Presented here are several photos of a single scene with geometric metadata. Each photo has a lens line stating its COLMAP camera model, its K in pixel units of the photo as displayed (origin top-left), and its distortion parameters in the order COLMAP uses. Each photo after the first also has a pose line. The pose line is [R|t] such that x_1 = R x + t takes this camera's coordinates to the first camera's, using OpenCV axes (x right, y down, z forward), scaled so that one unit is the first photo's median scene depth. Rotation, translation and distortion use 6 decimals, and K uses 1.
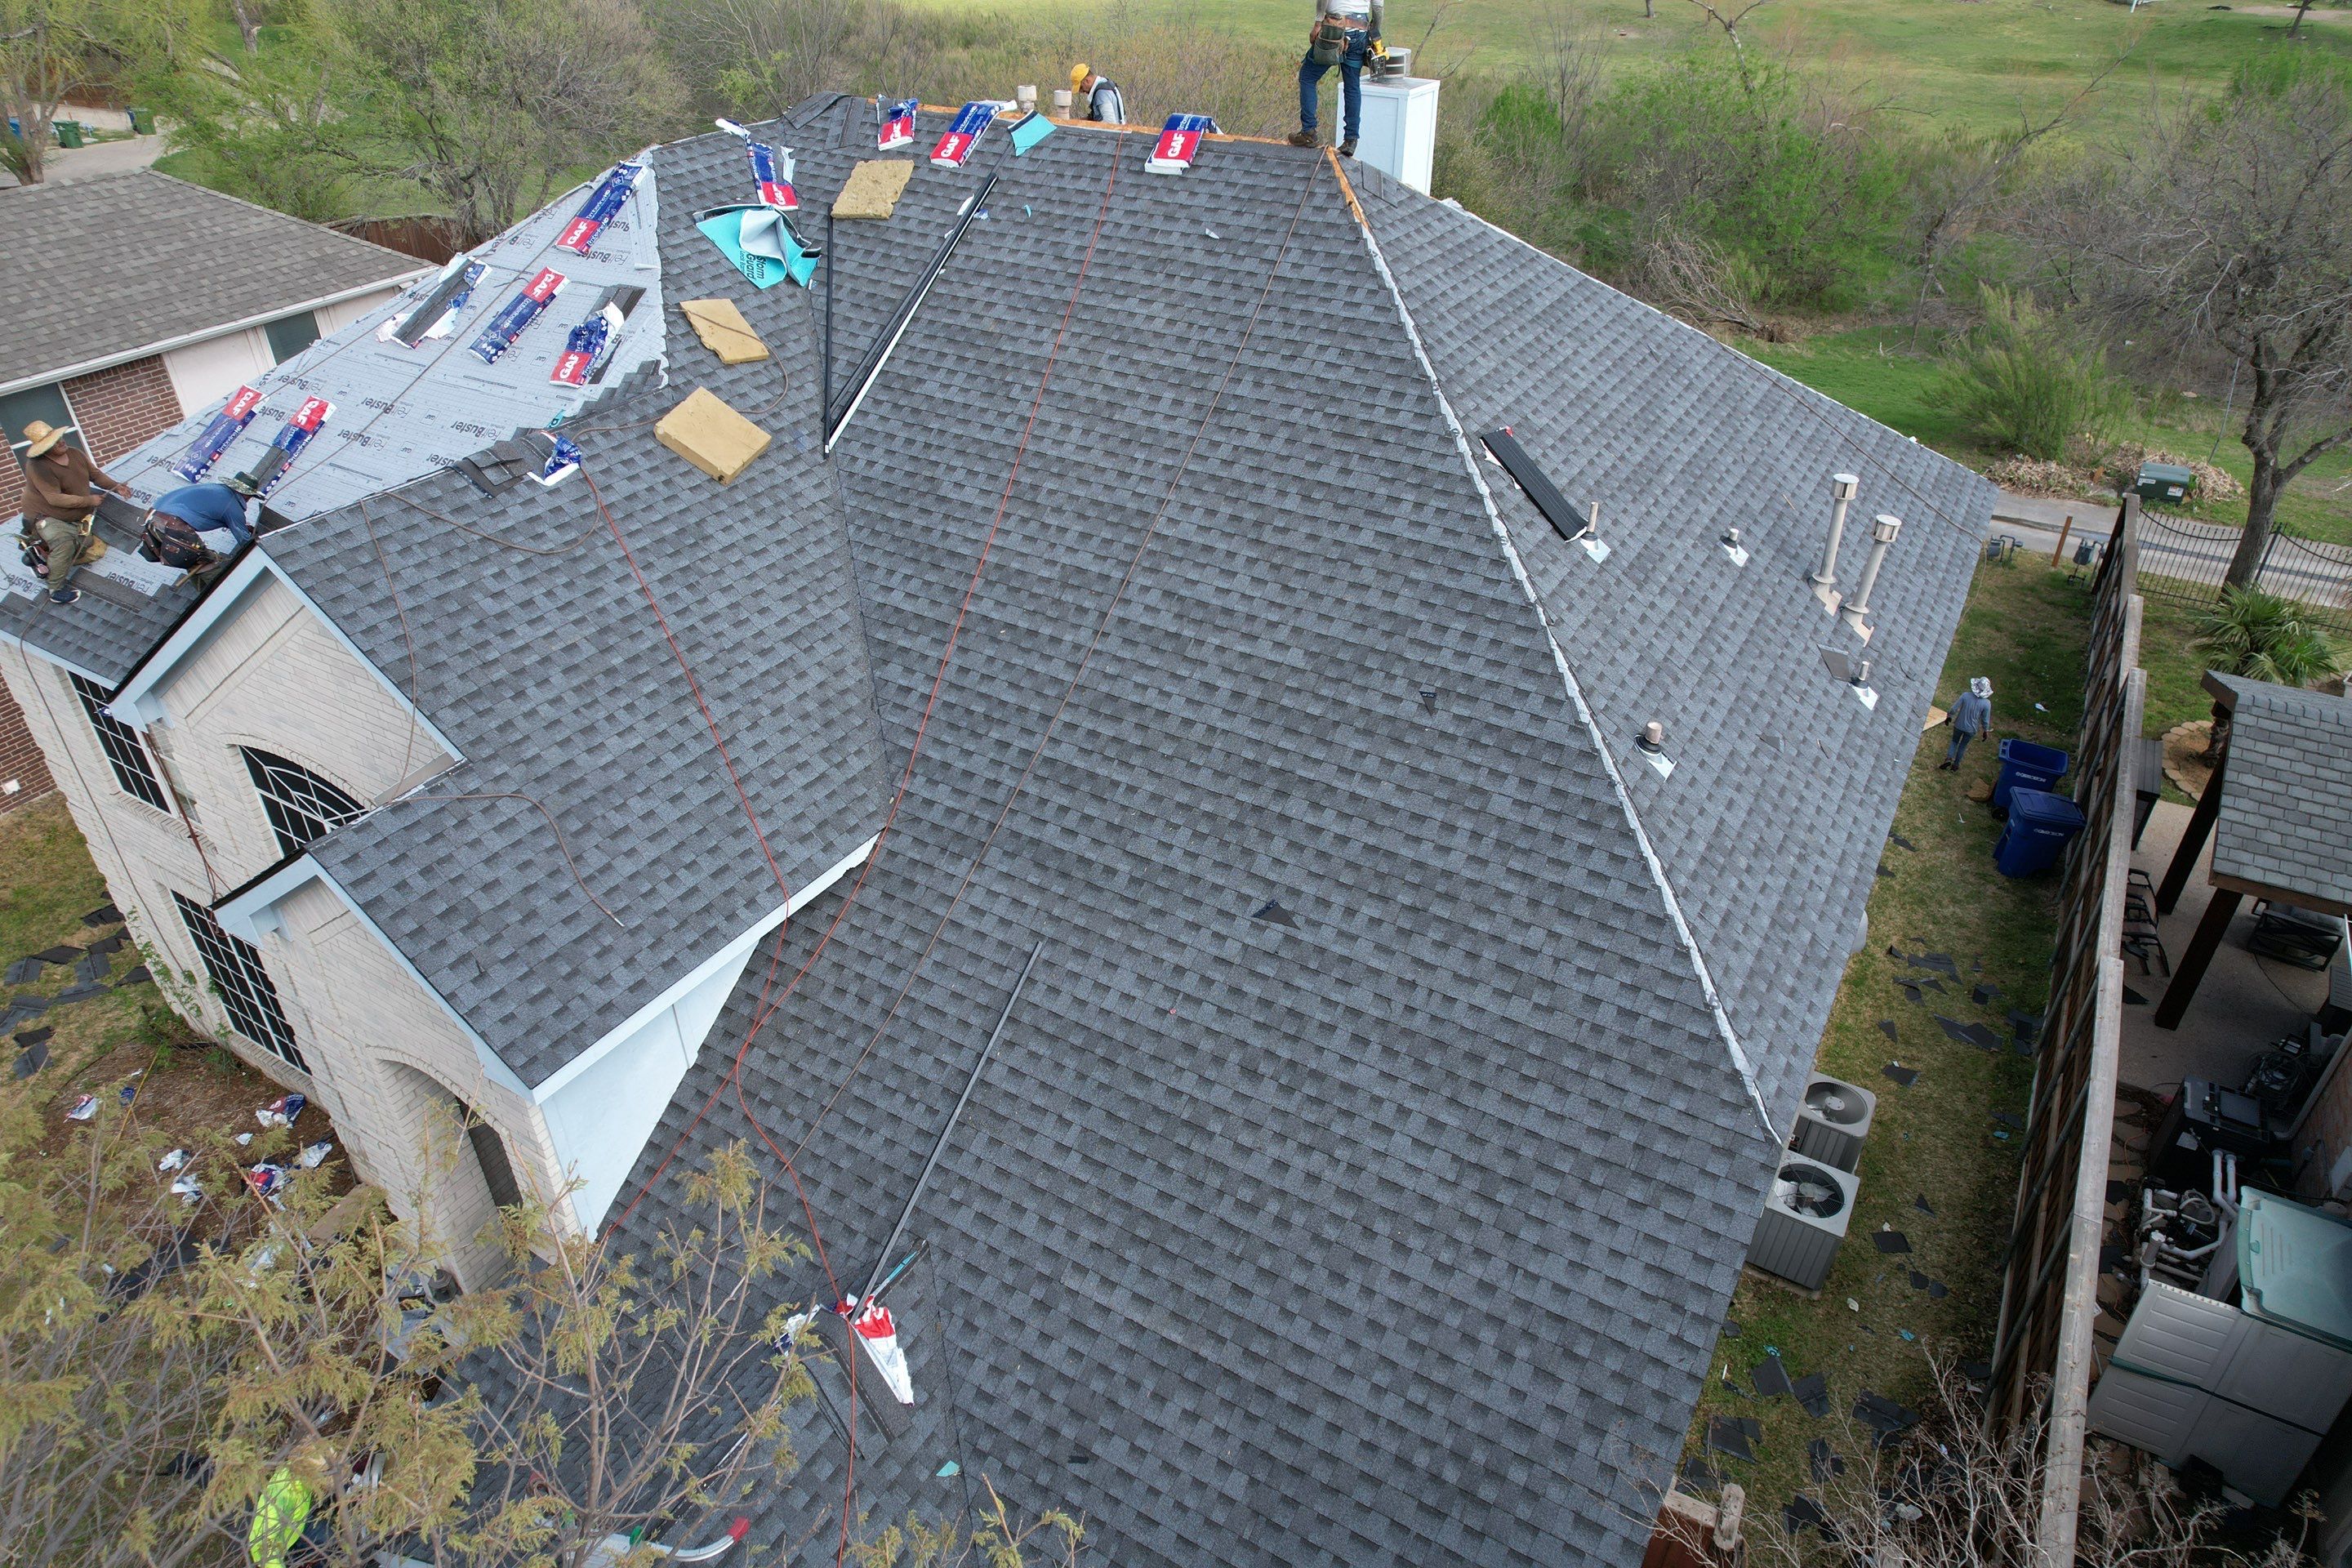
lens RADIAL K [[1491.6, 0, 1169.8], [0, 1491.6, 796.7], [0, 0, 1]] dist [-0.076664, 0.065699]
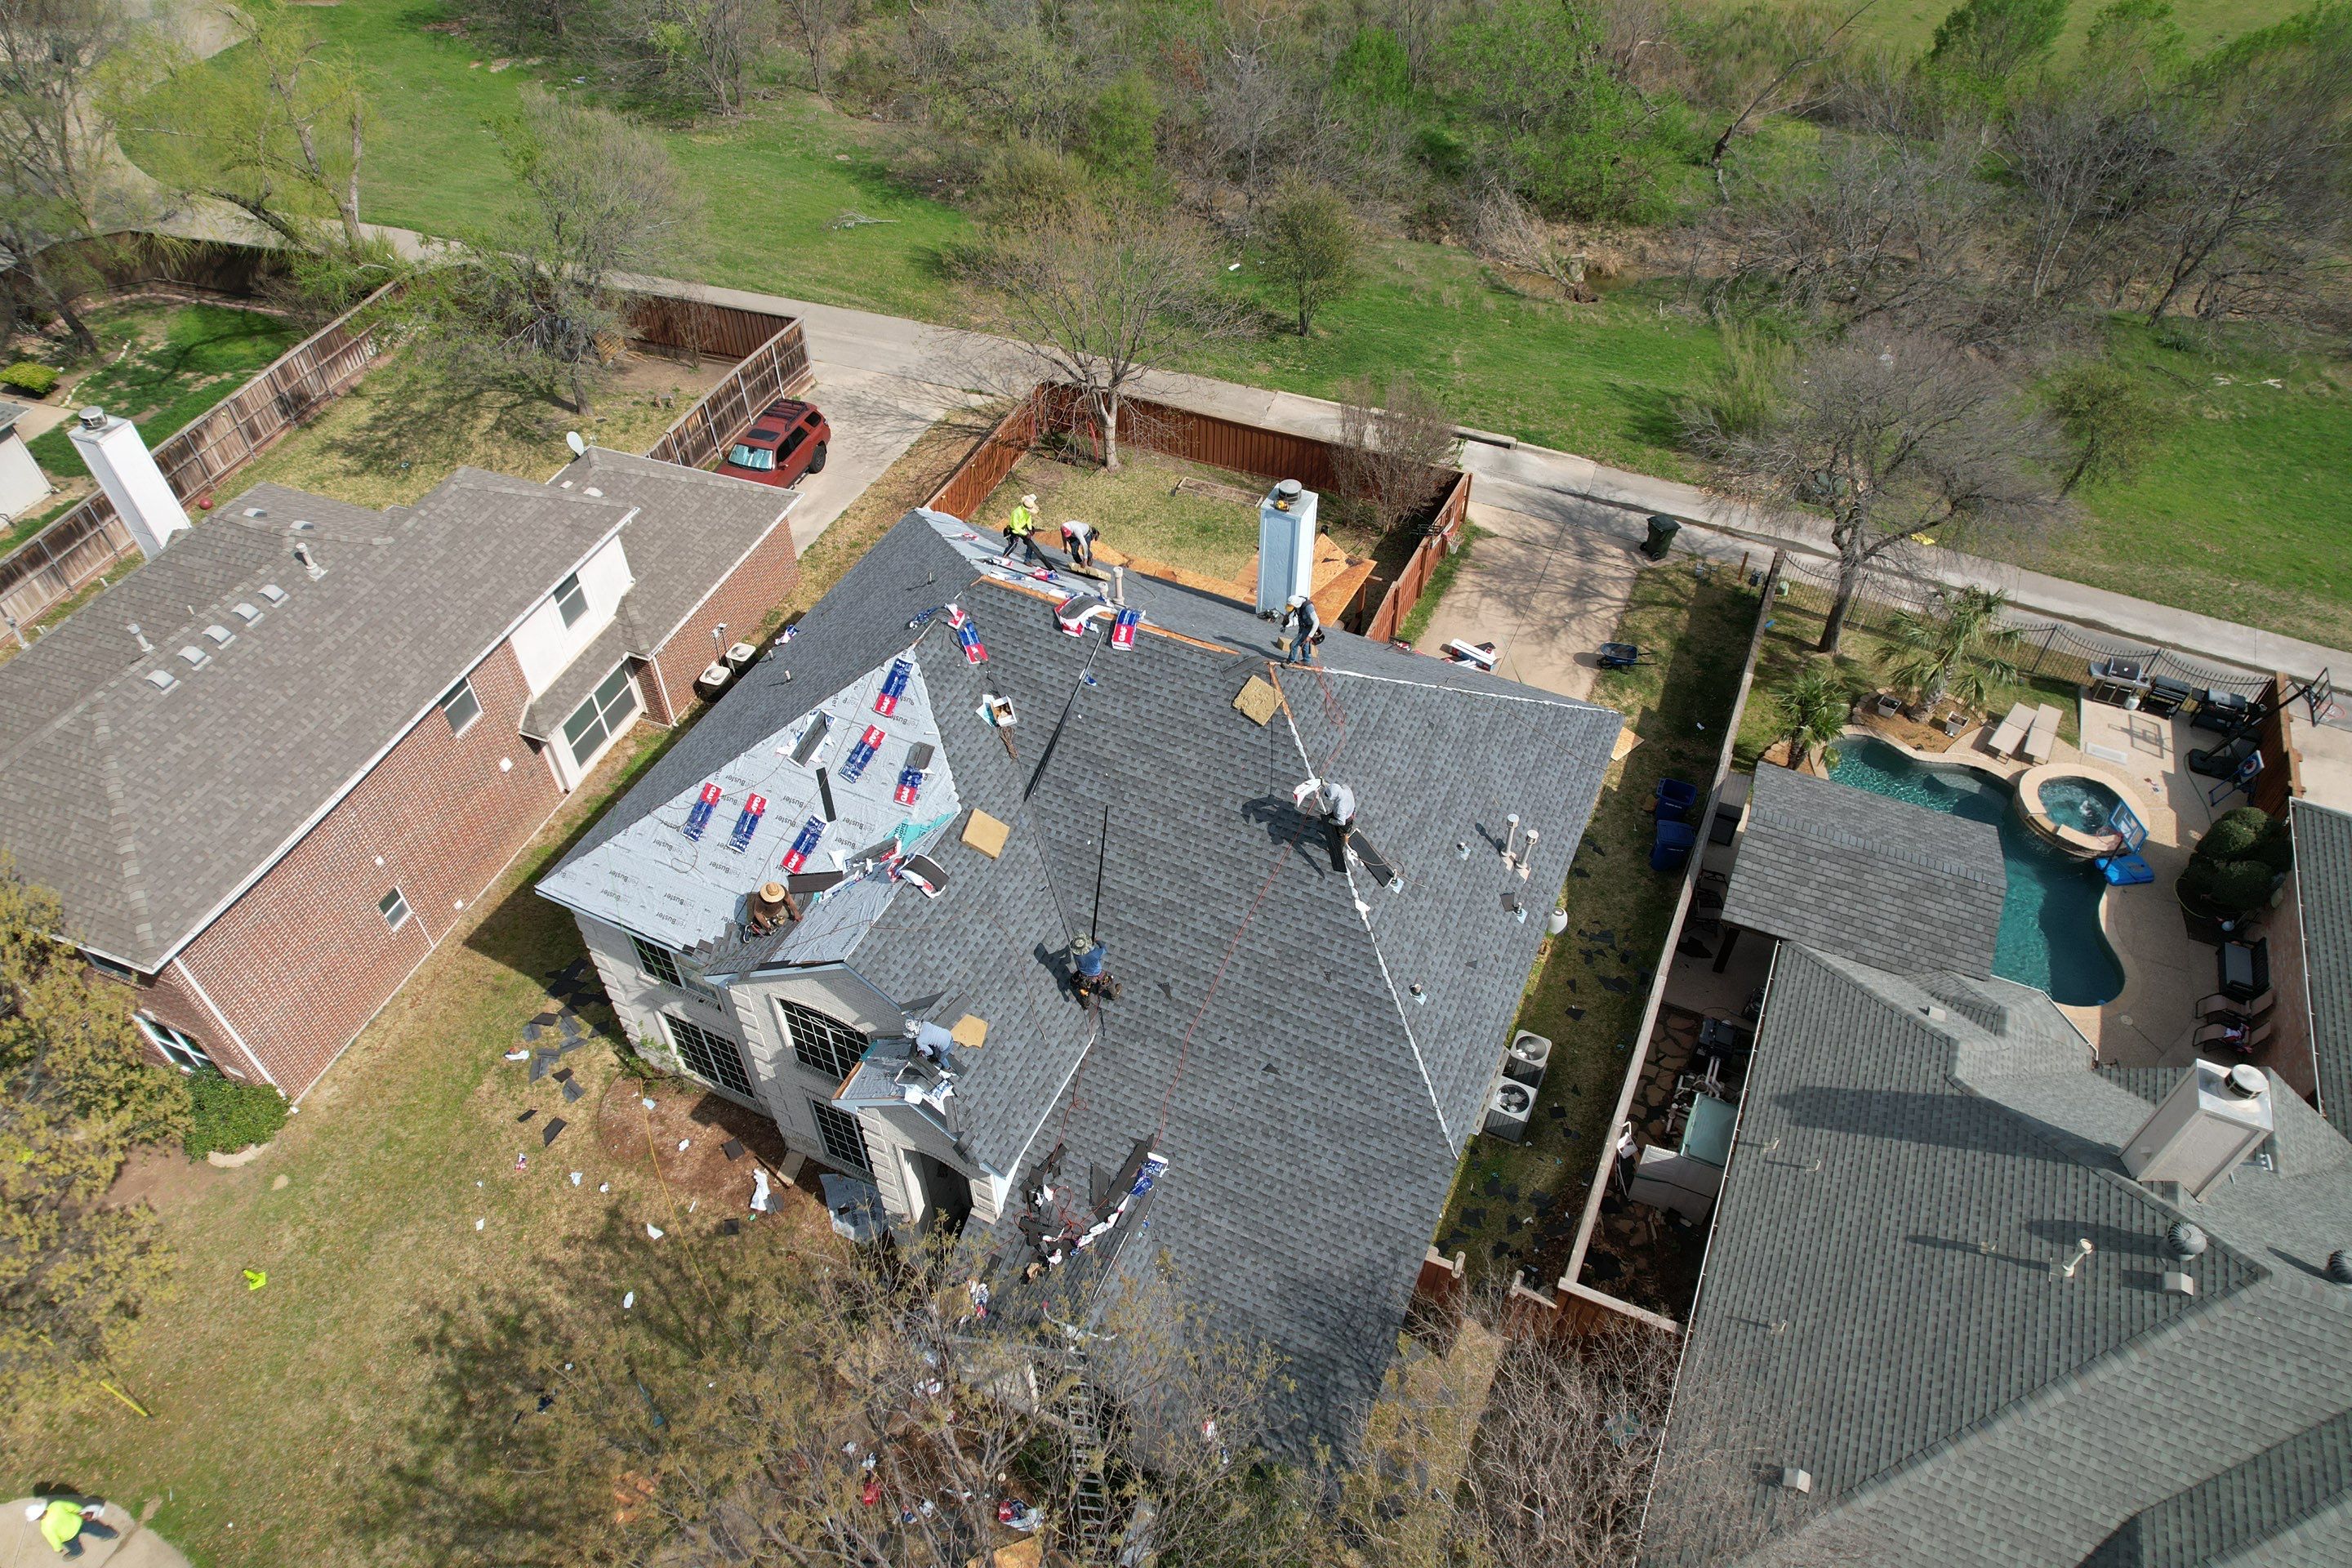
lens RADIAL K [[1491.6, 0, 1165.5], [0, 1491.6, 799.2], [0, 0, 1]] dist [-0.076664, 0.065699]
pose [[0.995148, -0.073709, 0.065172, -0.200960], [0.057683, 0.973692, 0.220444, -0.788404], [-0.079706, -0.215615, 0.973220, -1.134713]]
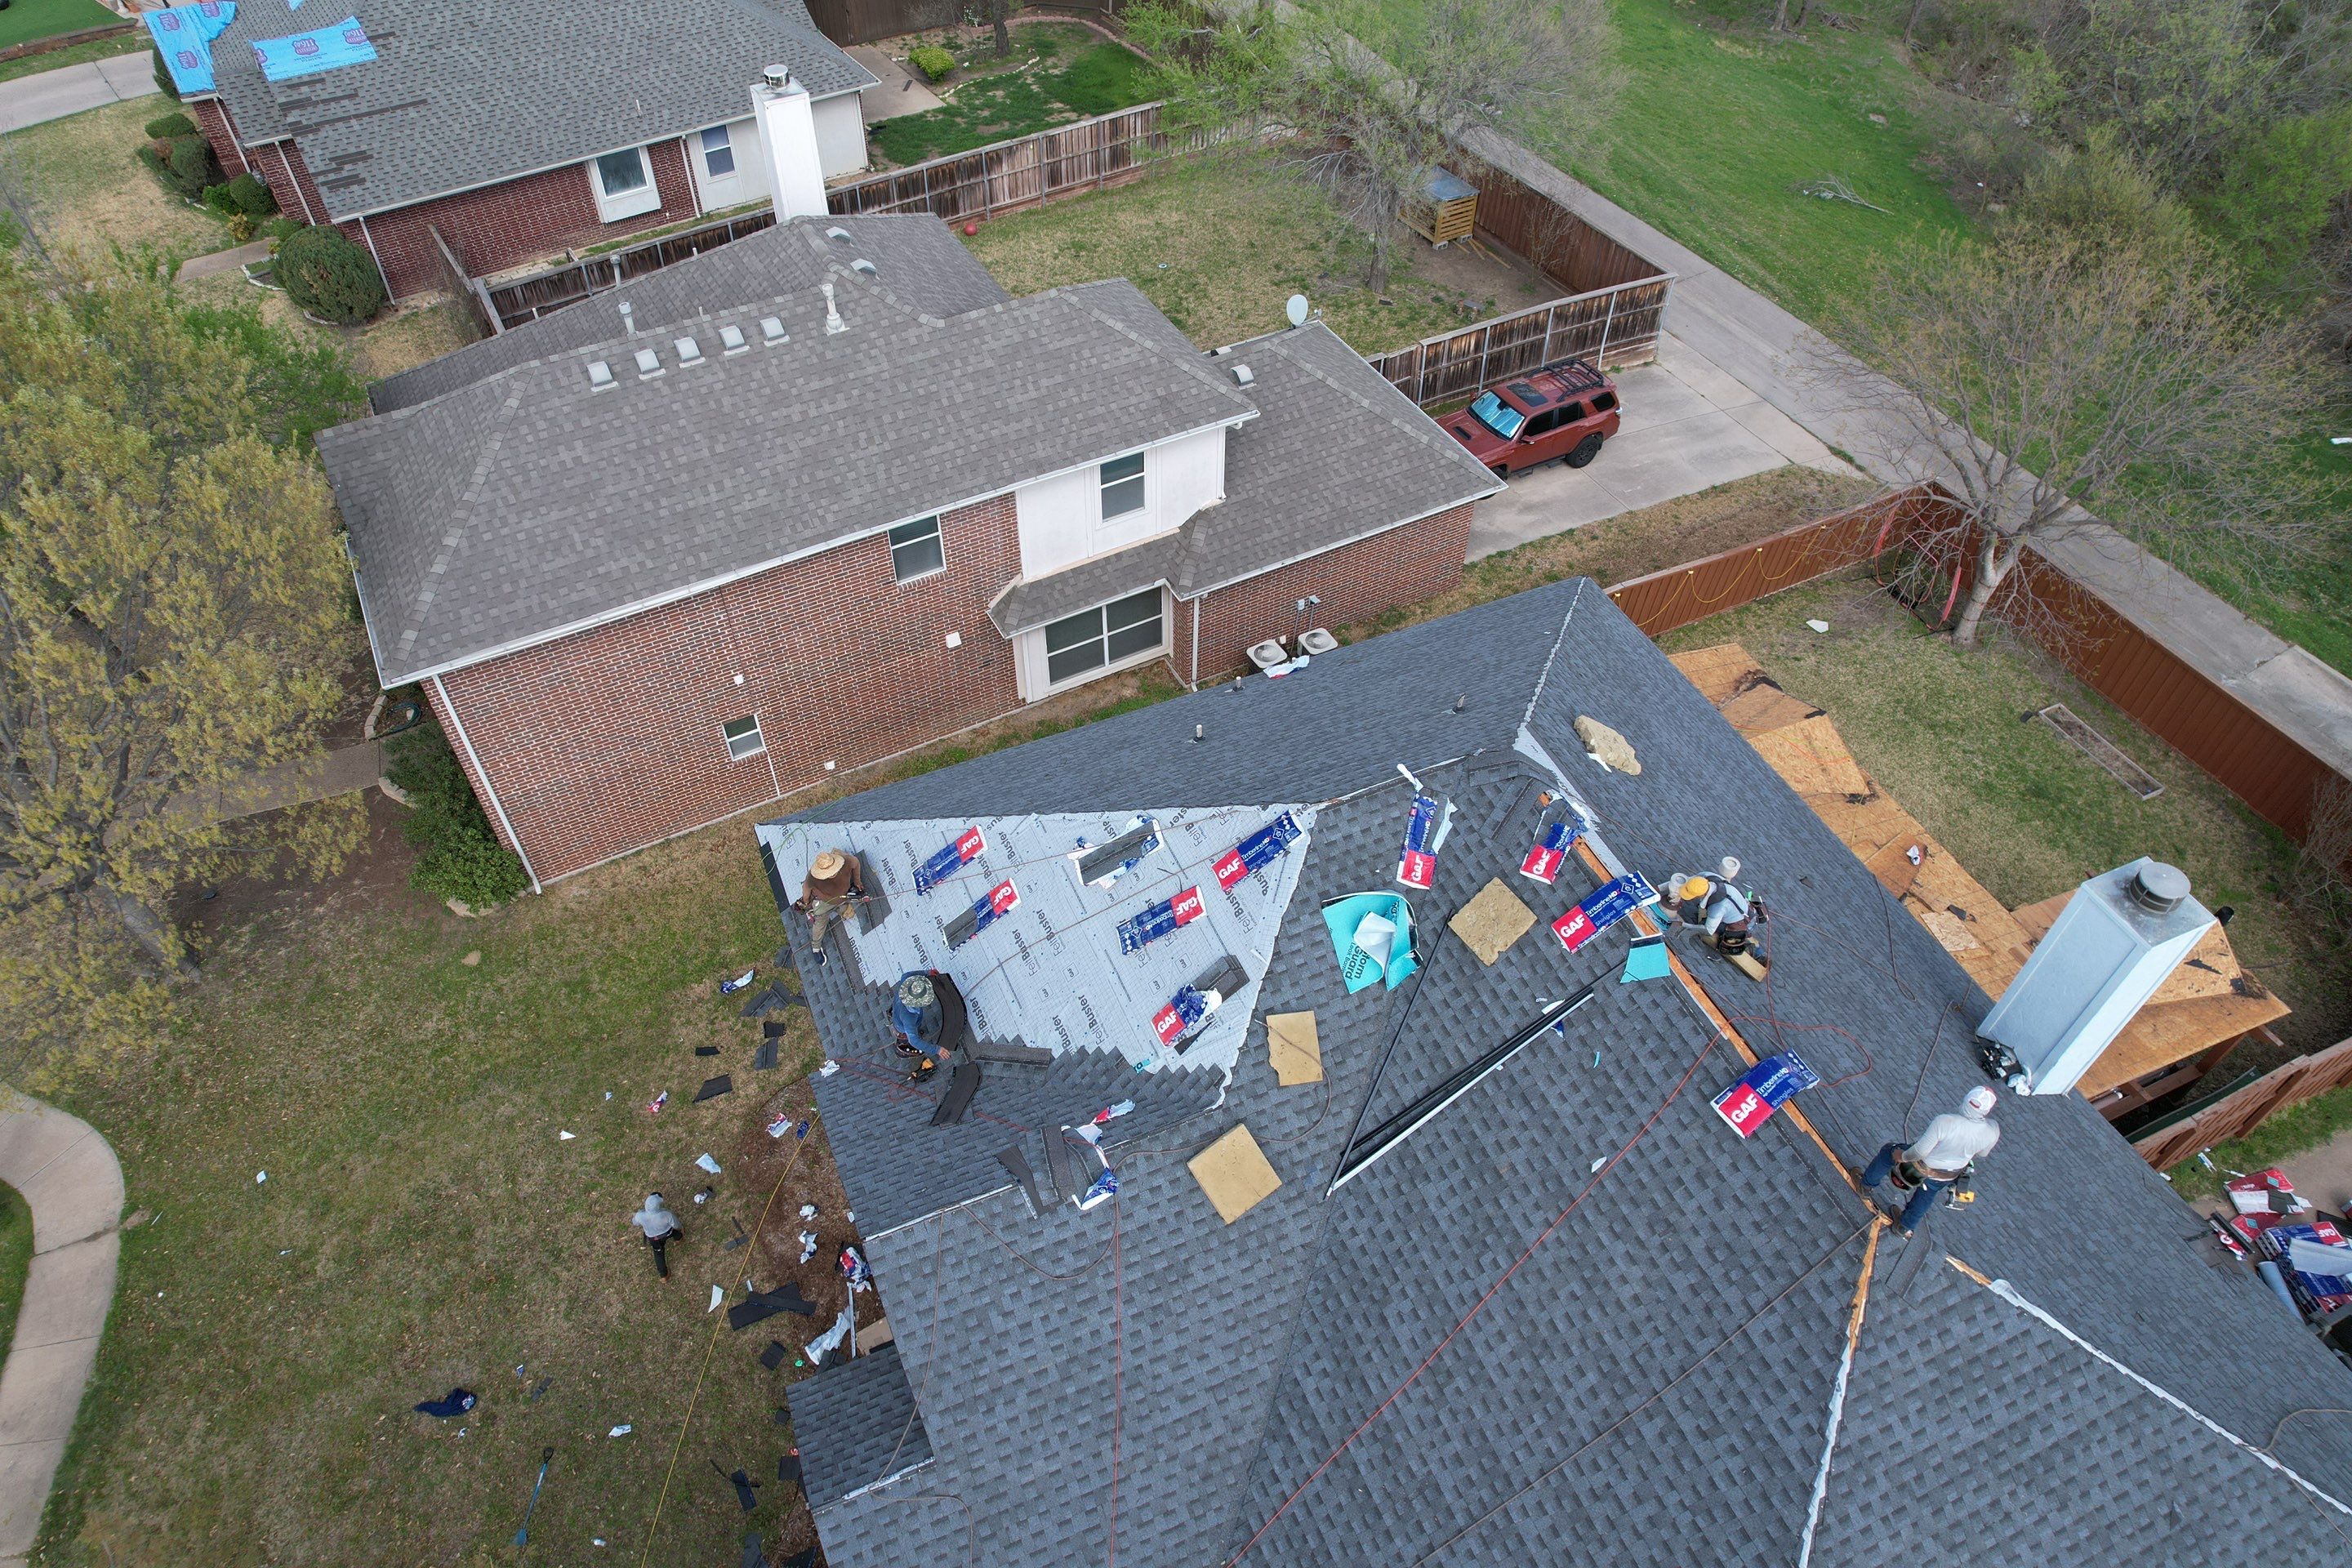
lens RADIAL K [[1491.6, 0, 1175.7], [0, 1491.6, 785.6], [0, 0, 1]] dist [-0.076664, 0.065699]
pose [[0.813412, 0.430278, -0.391437, -0.014166], [-0.322149, 0.893532, 0.312763, -0.924719], [0.484336, -0.128304, 0.865423, -0.019534]]
